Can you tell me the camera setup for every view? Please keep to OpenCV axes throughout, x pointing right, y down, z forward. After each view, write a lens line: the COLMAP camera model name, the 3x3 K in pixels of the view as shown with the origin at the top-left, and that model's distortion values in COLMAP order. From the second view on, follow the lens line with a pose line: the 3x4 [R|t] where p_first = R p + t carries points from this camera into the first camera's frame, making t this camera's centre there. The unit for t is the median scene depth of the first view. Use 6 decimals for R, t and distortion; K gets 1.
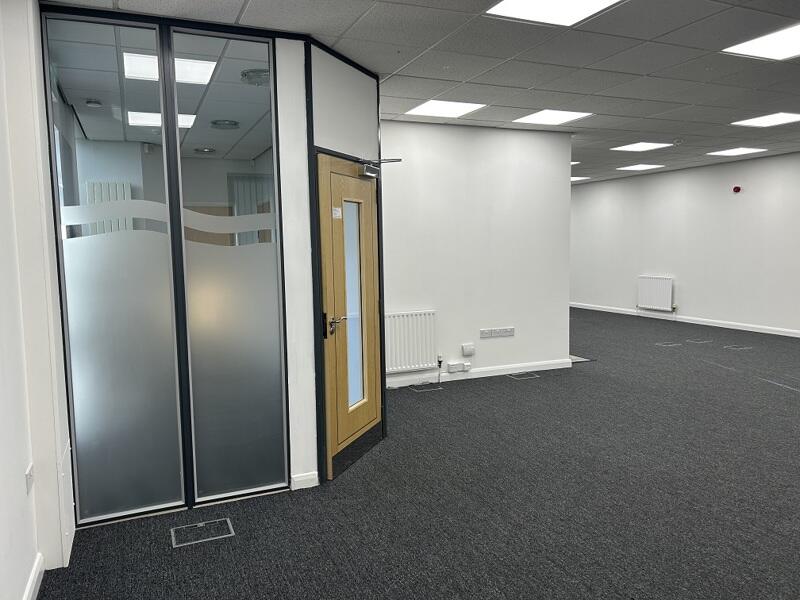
lens RADIAL K [[602.6, 0, 396.9], [0, 602.6, 297.6], [0, 0, 1]] dist [0.063218, -0.065989]
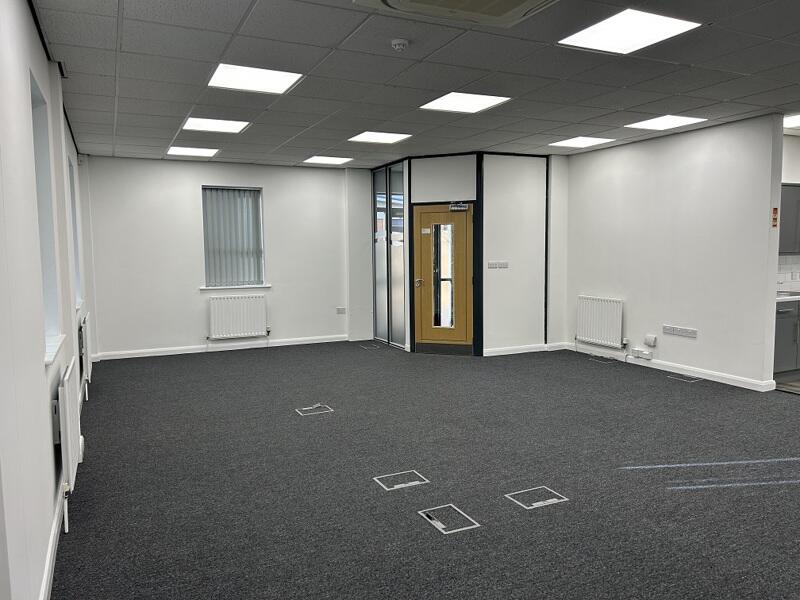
lens RADIAL K [[602.6, 0, 397.4], [0, 602.6, 298.8], [0, 0, 1]] dist [0.063218, -0.065989]
pose [[0.027010, 0.099985, -0.994622, 1.425484], [-0.078764, 0.992105, 0.097593, -0.072503], [0.996527, 0.075704, 0.034672, 0.590033]]
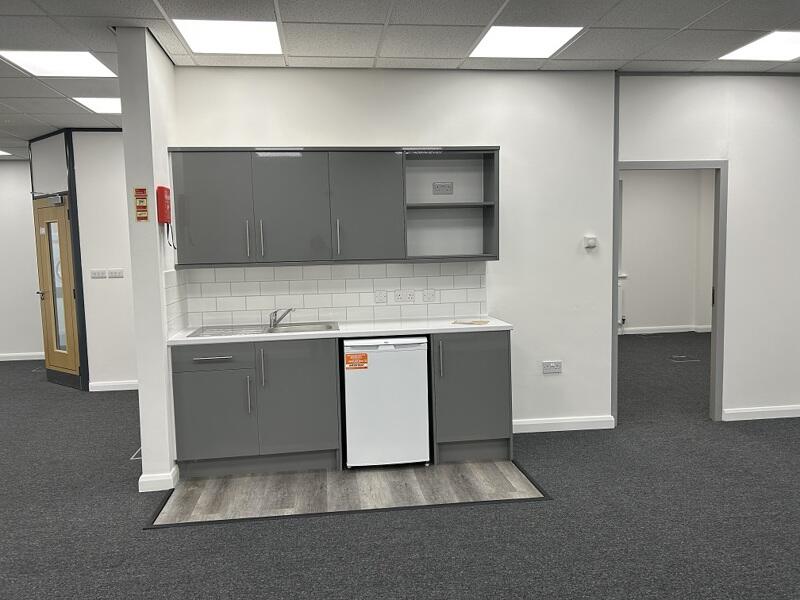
lens RADIAL K [[602.6, 0, 397.7], [0, 602.6, 301.6], [0, 0, 1]] dist [0.063218, -0.065989]
pose [[-0.283656, 0.108729, -0.952742, 0.914920], [-0.057710, 0.989815, 0.130141, -0.157774], [0.957188, 0.091898, -0.274492, 1.695587]]
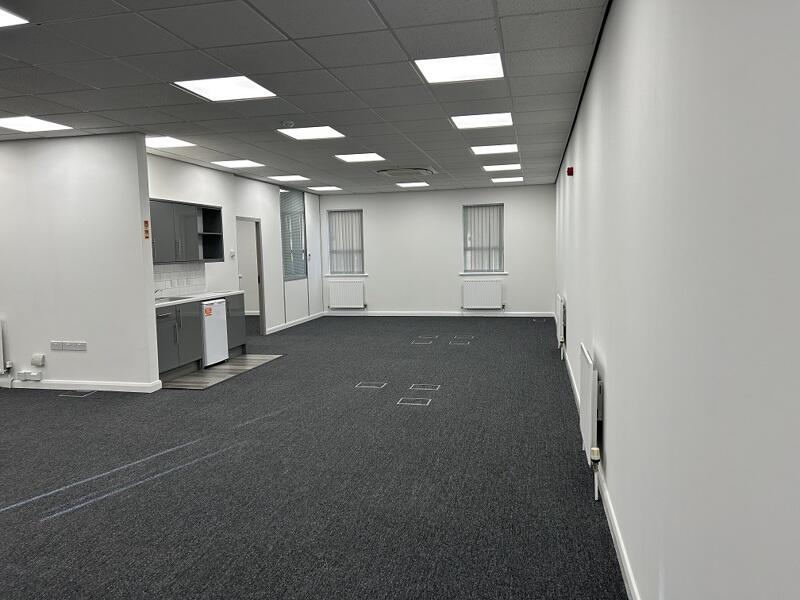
lens RADIAL K [[602.6, 0, 398.0], [0, 602.6, 303.6], [0, 0, 1]] dist [0.063218, -0.065989]
pose [[0.804568, 0.051902, -0.591588, 1.430776], [-0.043683, 0.998647, 0.028206, -0.075280], [0.592251, 0.003149, 0.805747, 0.631800]]
